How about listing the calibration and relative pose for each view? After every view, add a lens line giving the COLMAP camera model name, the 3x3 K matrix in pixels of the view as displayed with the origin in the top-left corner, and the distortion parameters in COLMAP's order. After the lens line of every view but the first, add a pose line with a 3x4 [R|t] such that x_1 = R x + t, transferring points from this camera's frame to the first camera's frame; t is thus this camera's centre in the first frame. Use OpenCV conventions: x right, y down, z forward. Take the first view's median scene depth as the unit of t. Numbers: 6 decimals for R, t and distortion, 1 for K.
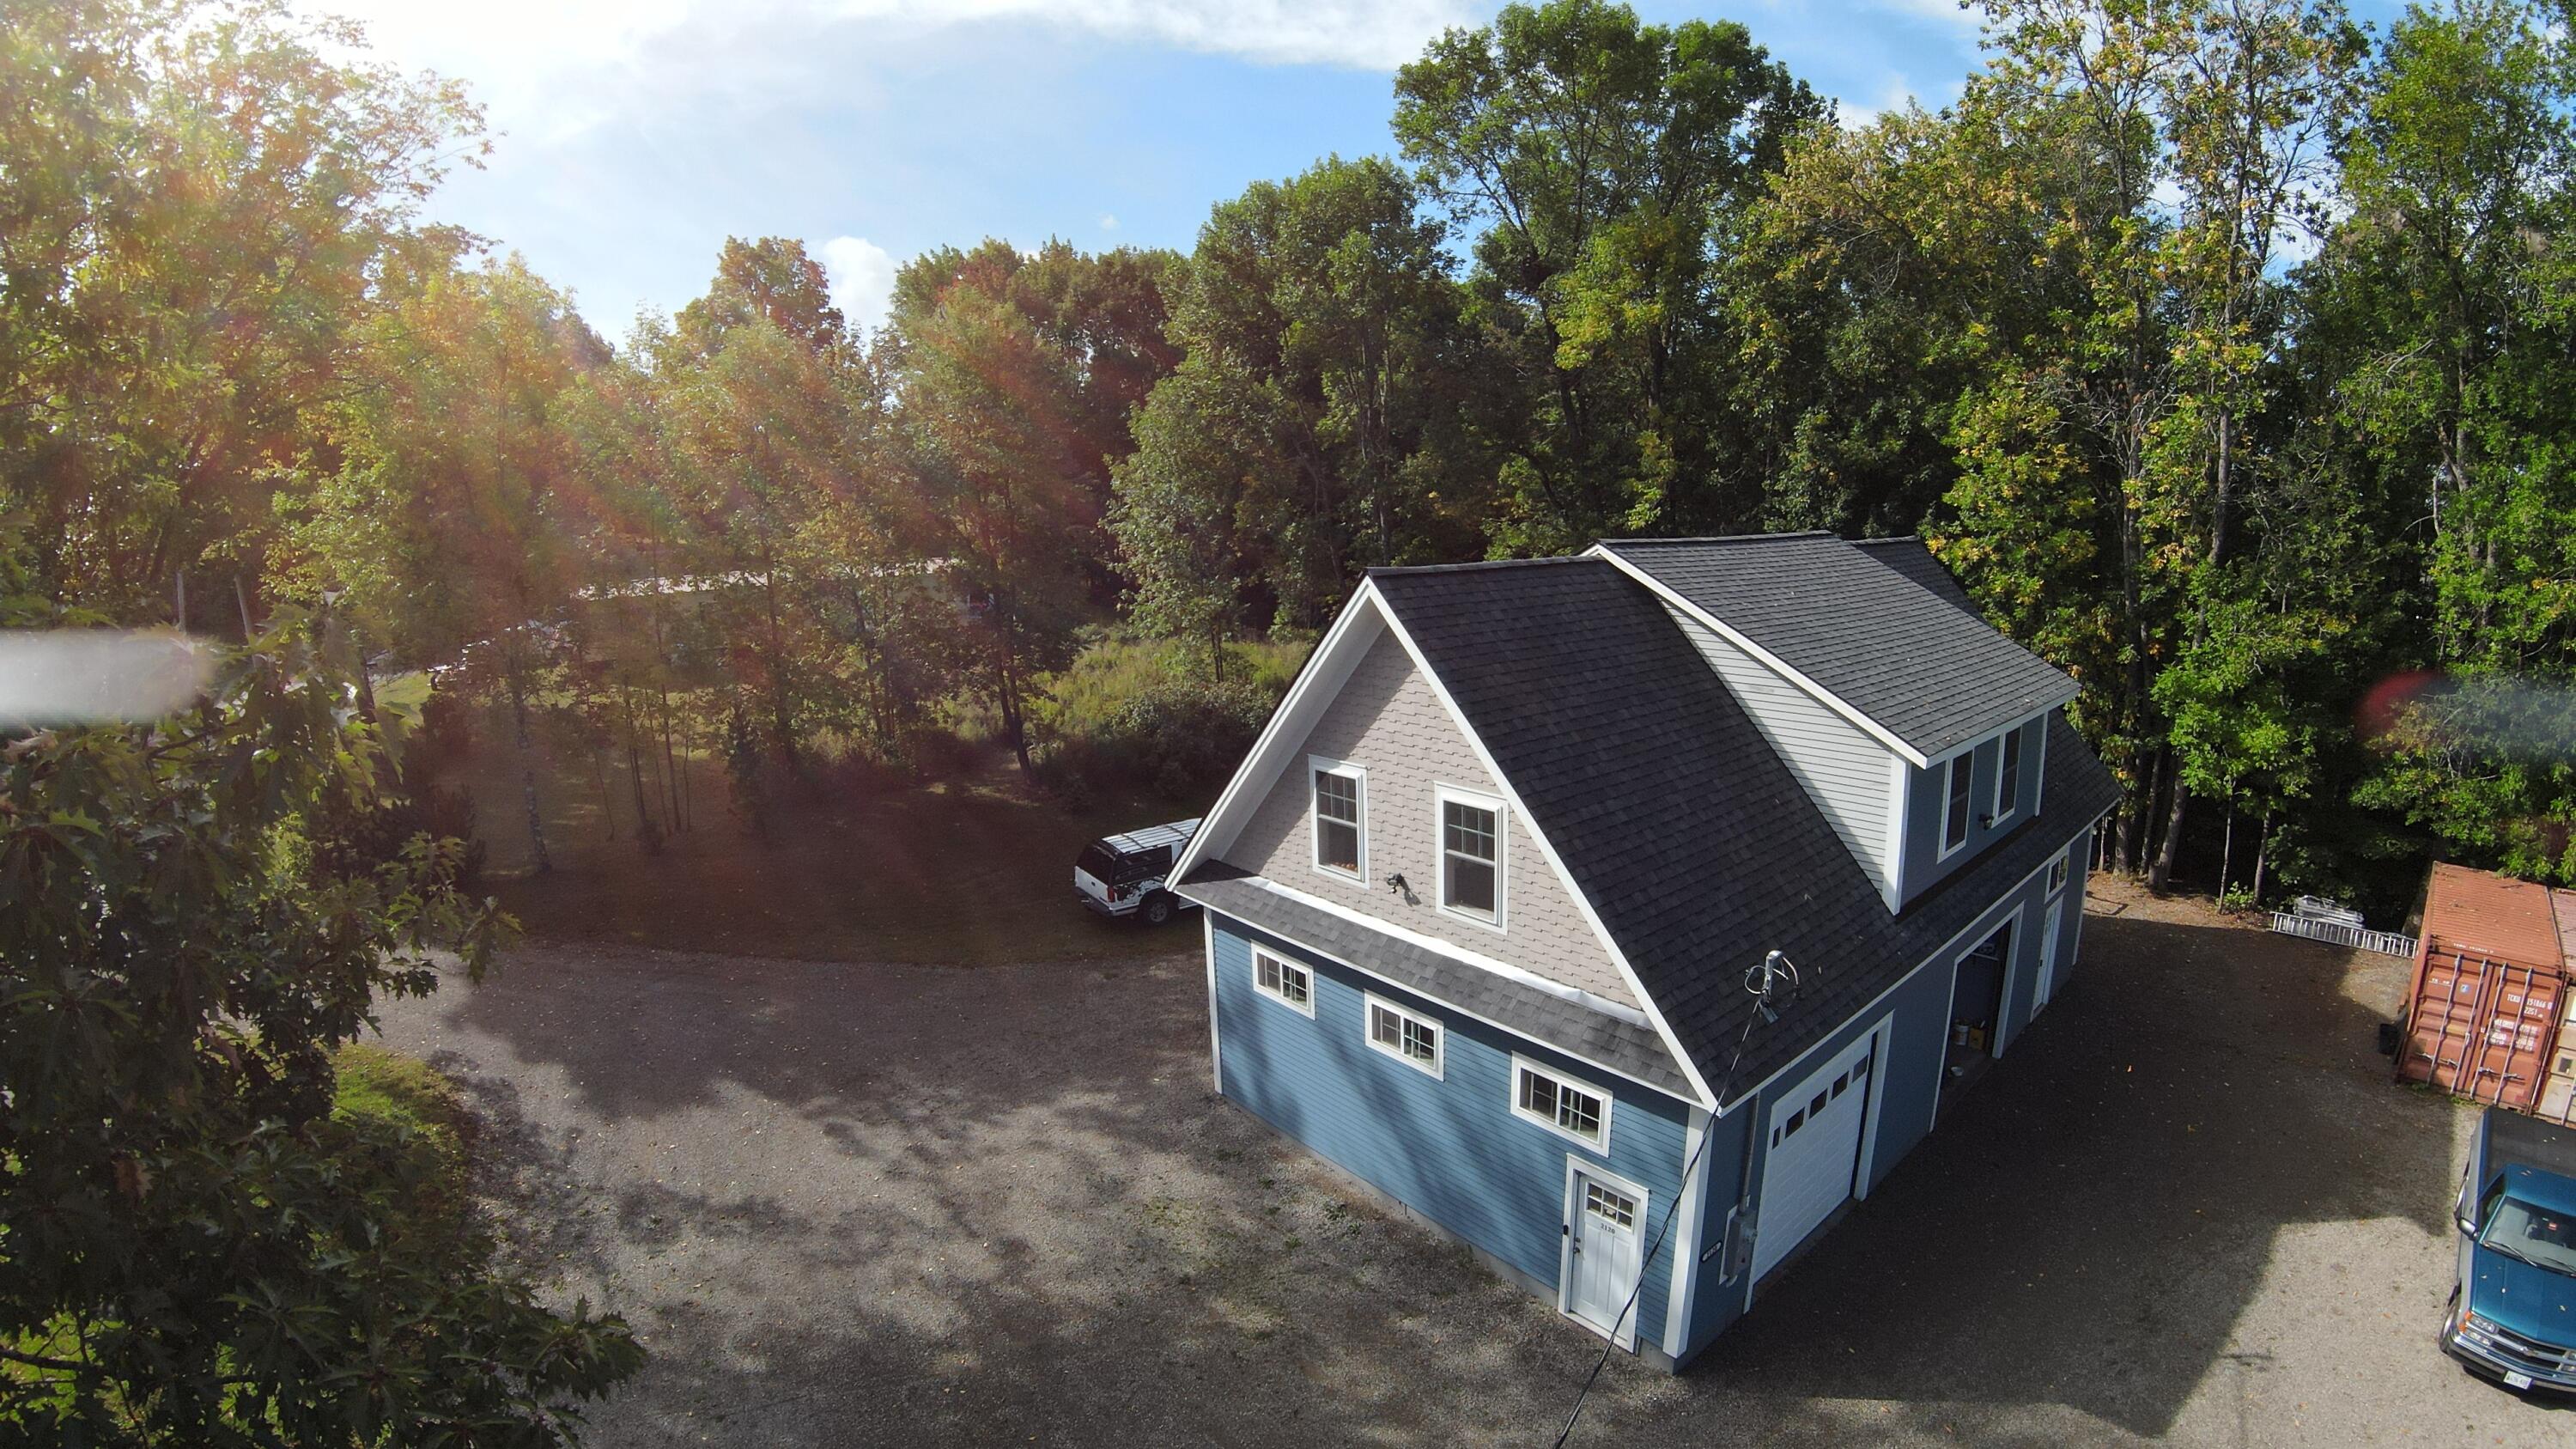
lens RADIAL K [[1140.2, 0, 1324.8], [0, 1140.2, 726.9], [0, 0, 1]] dist [-0.201458, 0.044168]
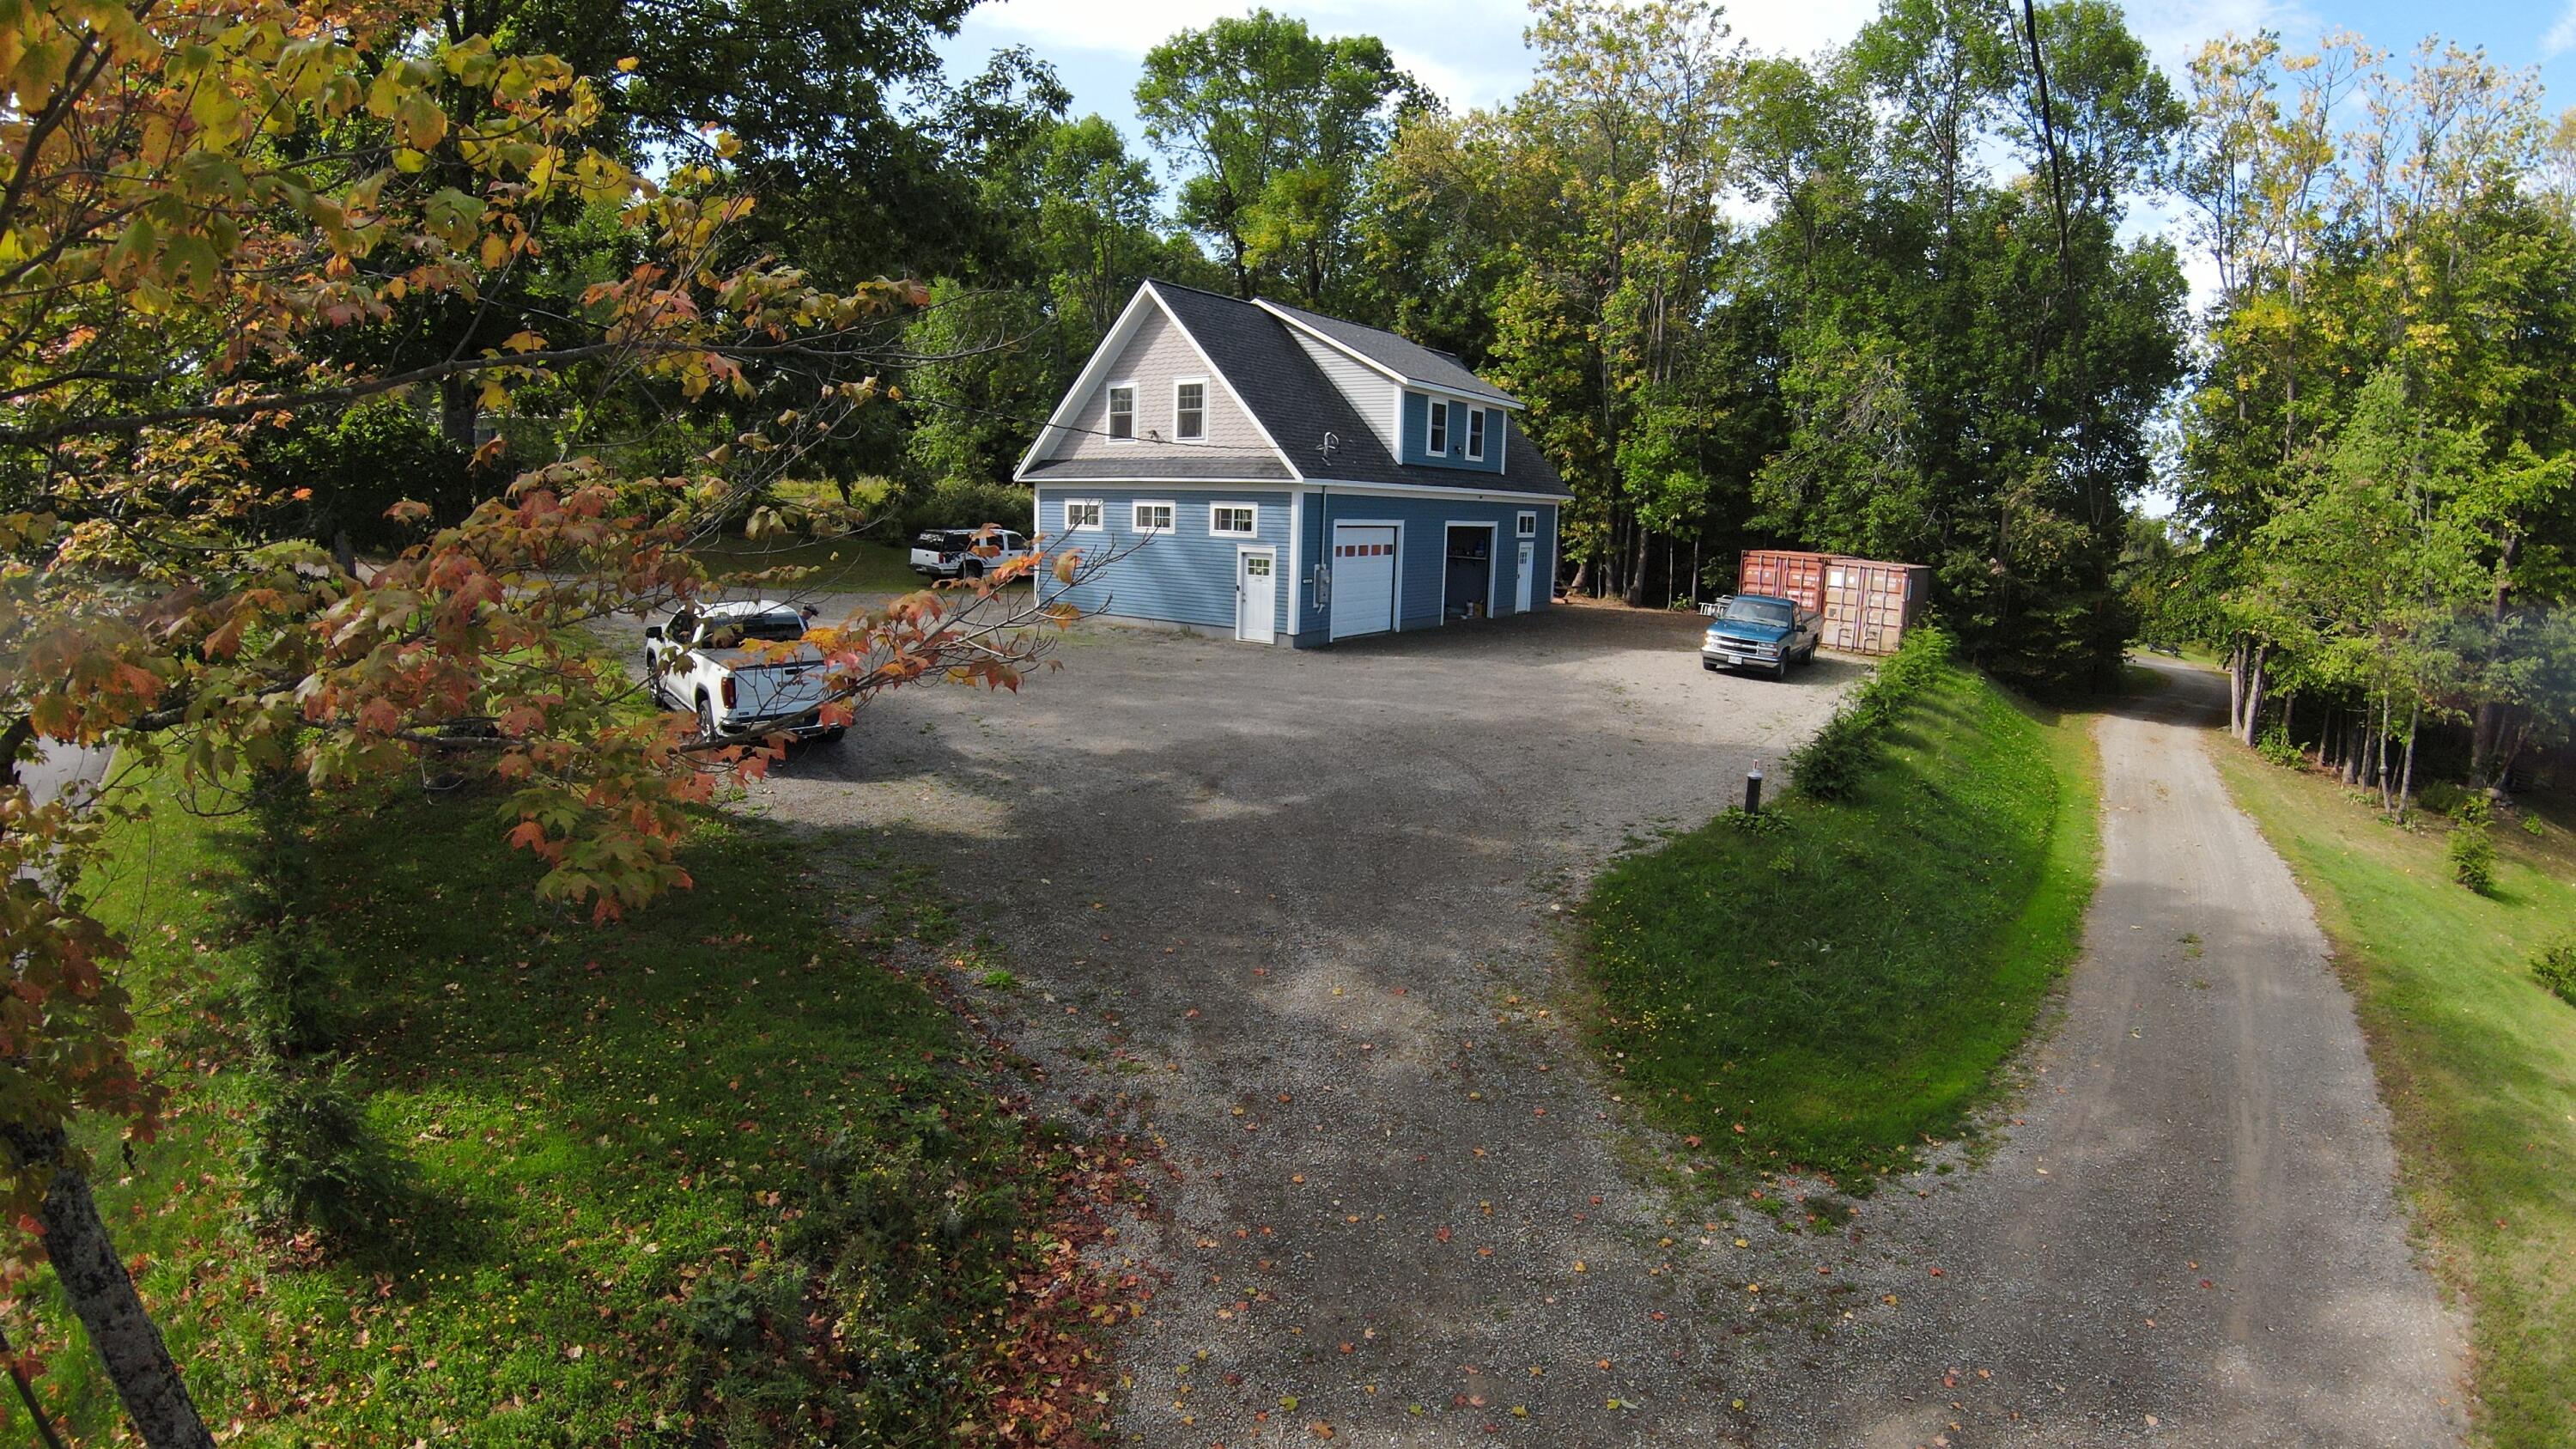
lens RADIAL K [[1159.8, 0, 1302.1], [0, 1159.8, 721.5], [0, 0, 1]] dist [-0.226423, 0.057648]
pose [[0.965924, 0.009309, 0.258660, -0.169408], [-0.009519, 0.999955, -0.000440, 0.546788], [-0.258652, -0.002038, 0.965968, -0.867360]]
